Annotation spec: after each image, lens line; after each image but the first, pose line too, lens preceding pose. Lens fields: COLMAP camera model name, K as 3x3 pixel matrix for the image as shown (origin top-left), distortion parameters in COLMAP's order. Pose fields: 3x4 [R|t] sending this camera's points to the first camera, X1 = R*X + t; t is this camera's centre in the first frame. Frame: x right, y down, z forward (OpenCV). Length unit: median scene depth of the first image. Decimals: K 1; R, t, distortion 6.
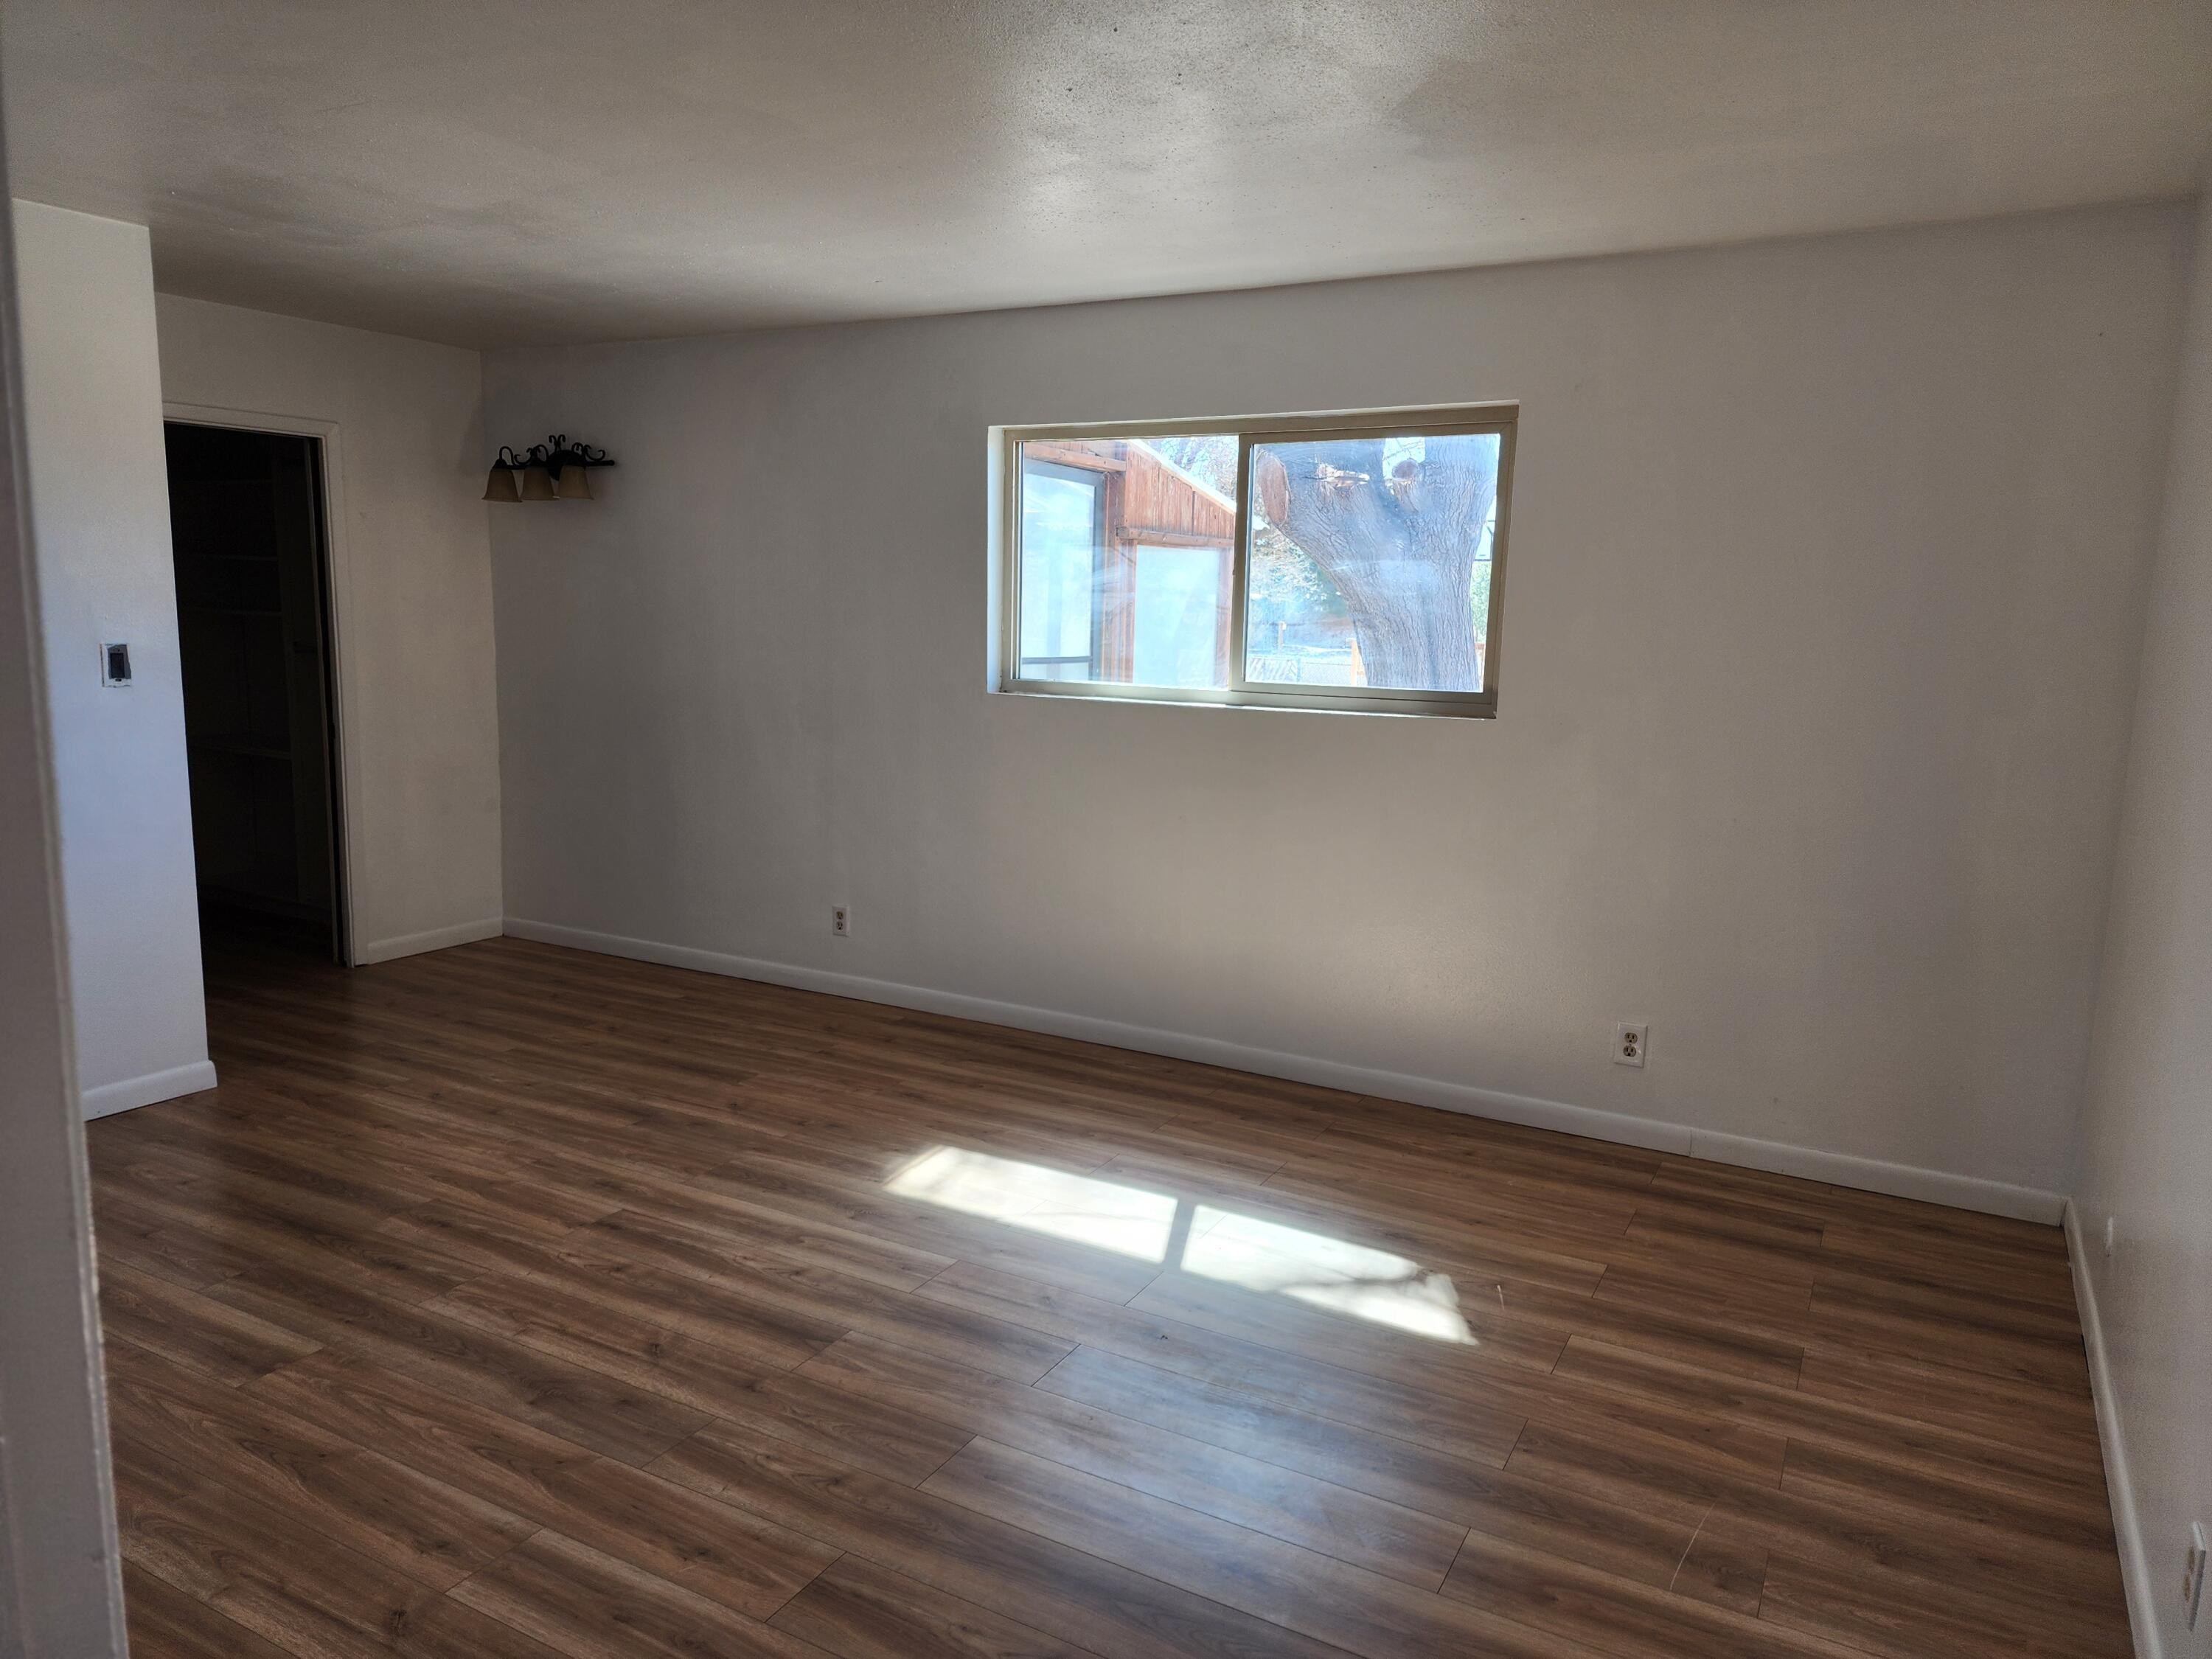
lens RADIAL K [[1480.7, 0, 1106.0], [0, 1480.7, 829.5], [0, 0, 1]] dist [0.054791, -0.055098]
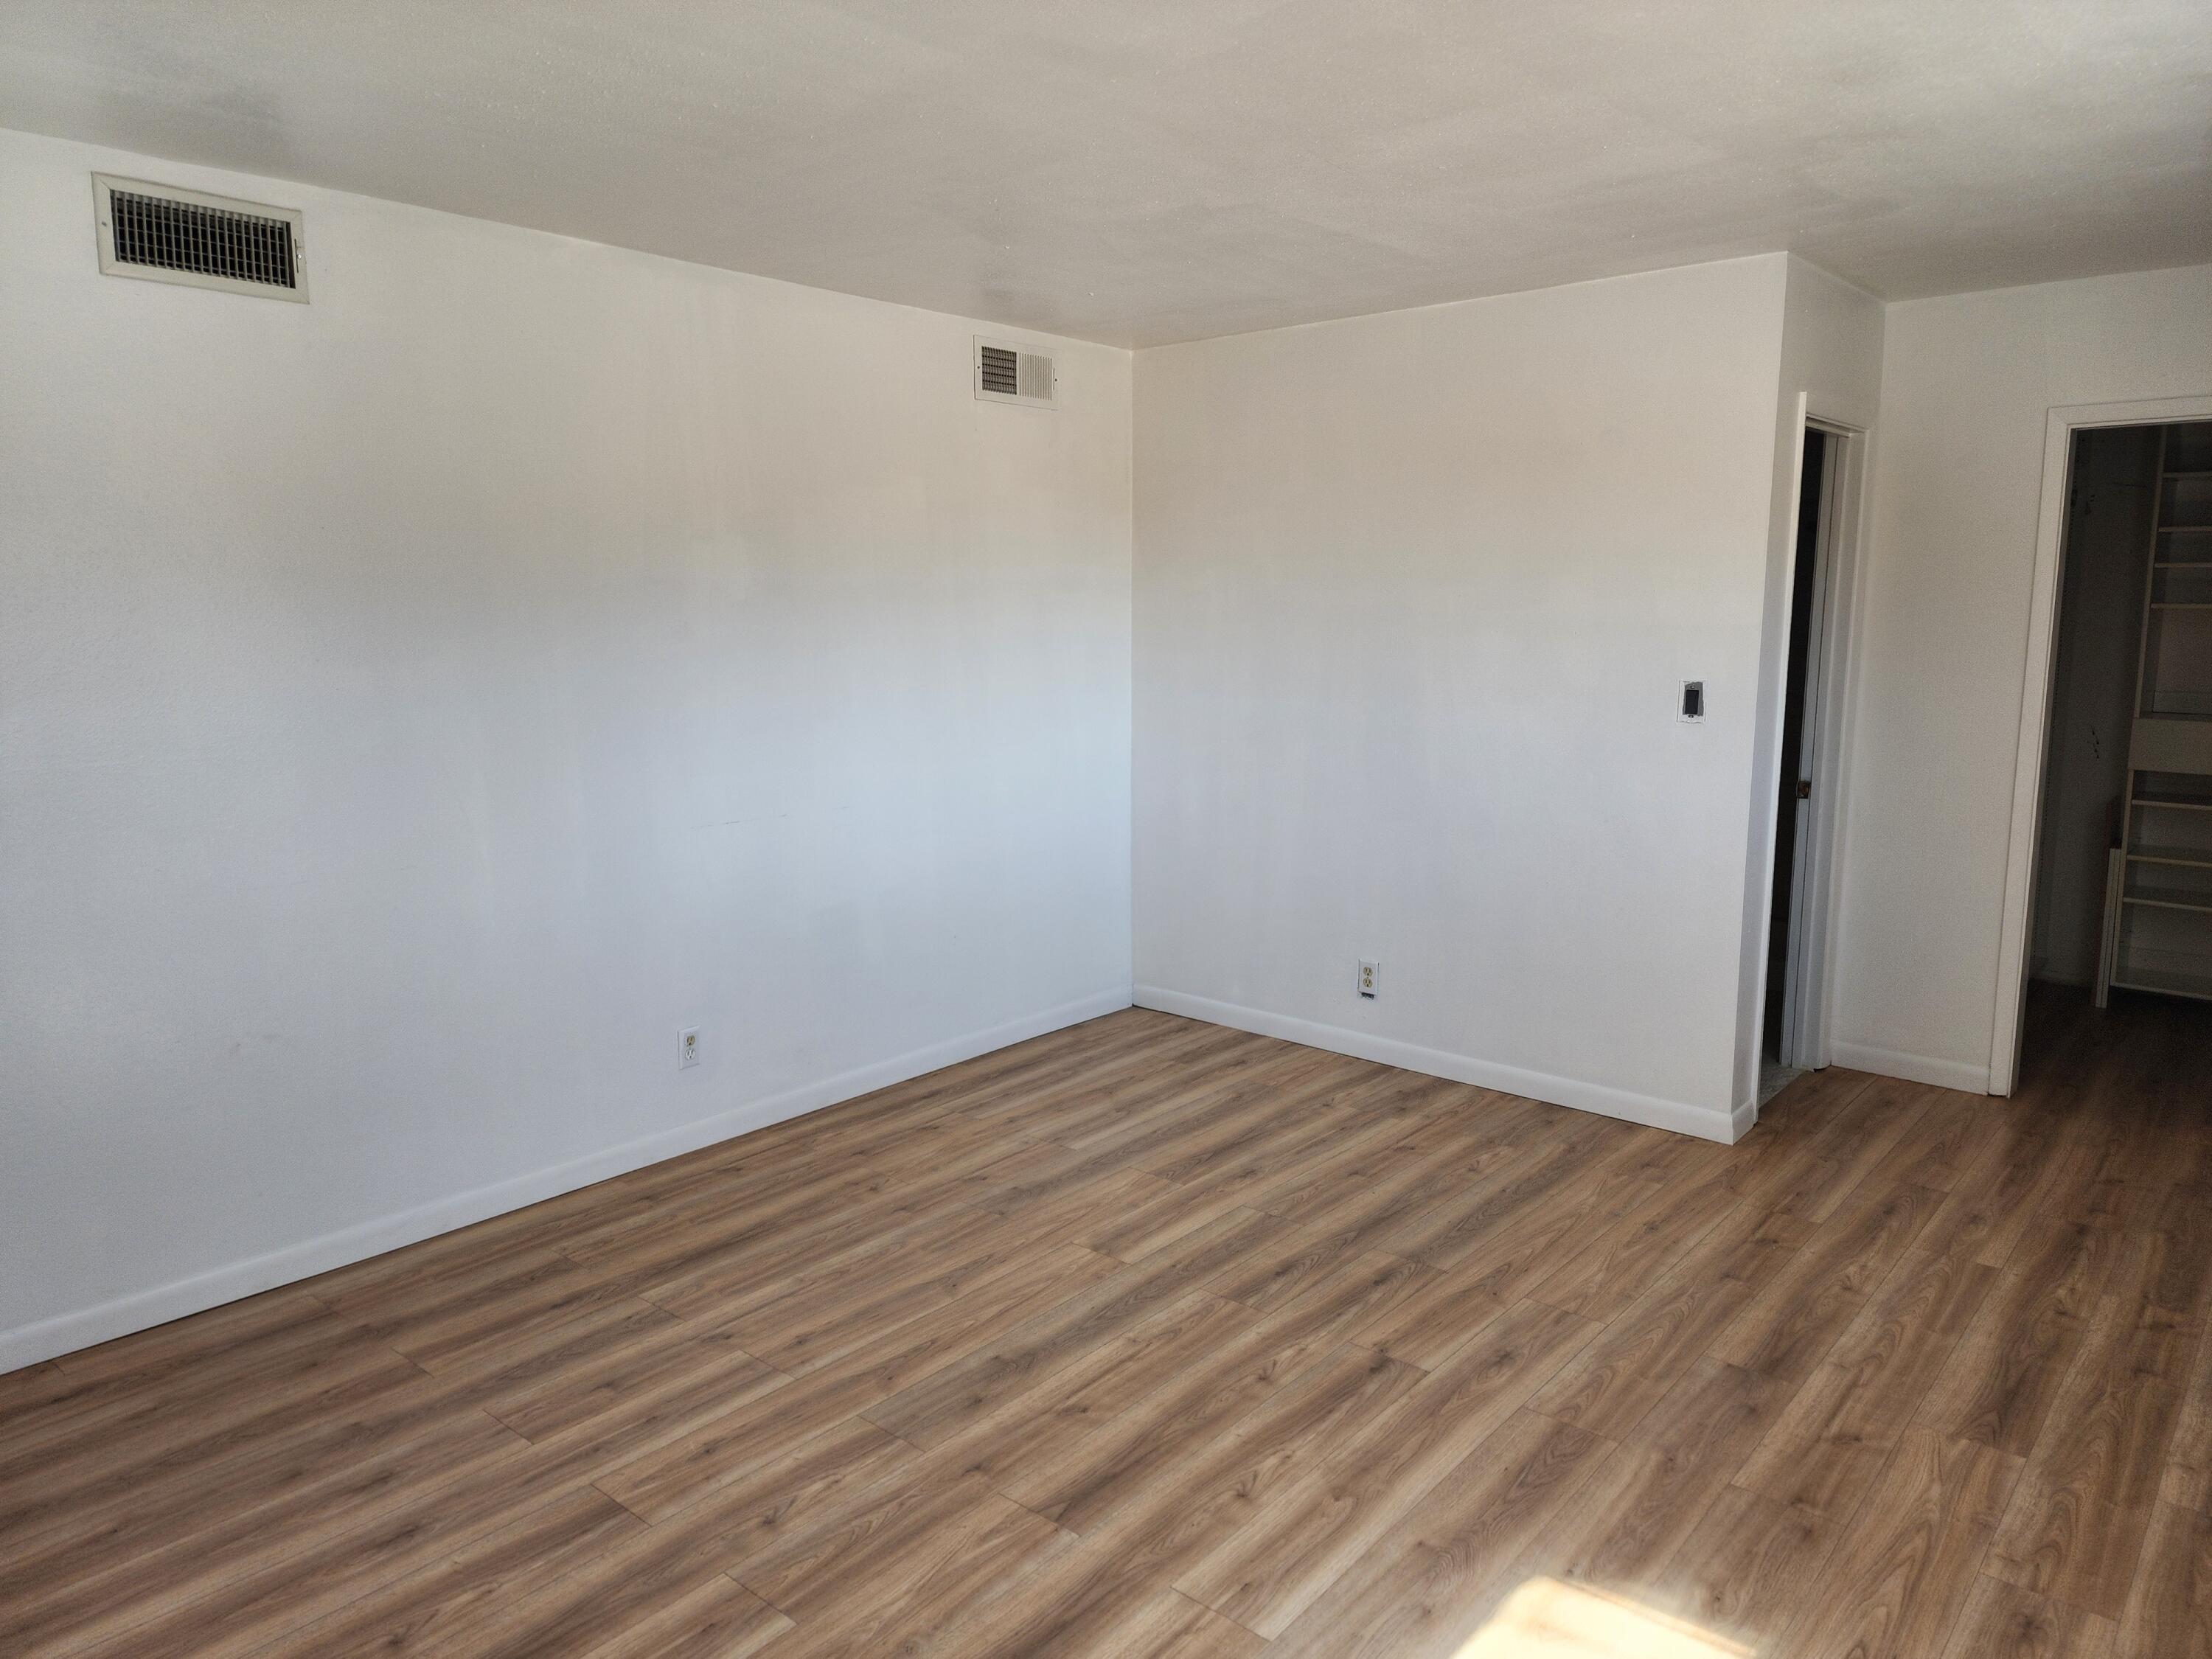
lens RADIAL K [[1480.7, 0, 1106.0], [0, 1480.7, 829.5], [0, 0, 1]] dist [0.054791, -0.055098]
pose [[-0.193990, 0.130378, -0.972301, 0.480198], [-0.152747, 0.975027, 0.161219, -0.146163], [0.969039, 0.179790, -0.169230, 0.915448]]
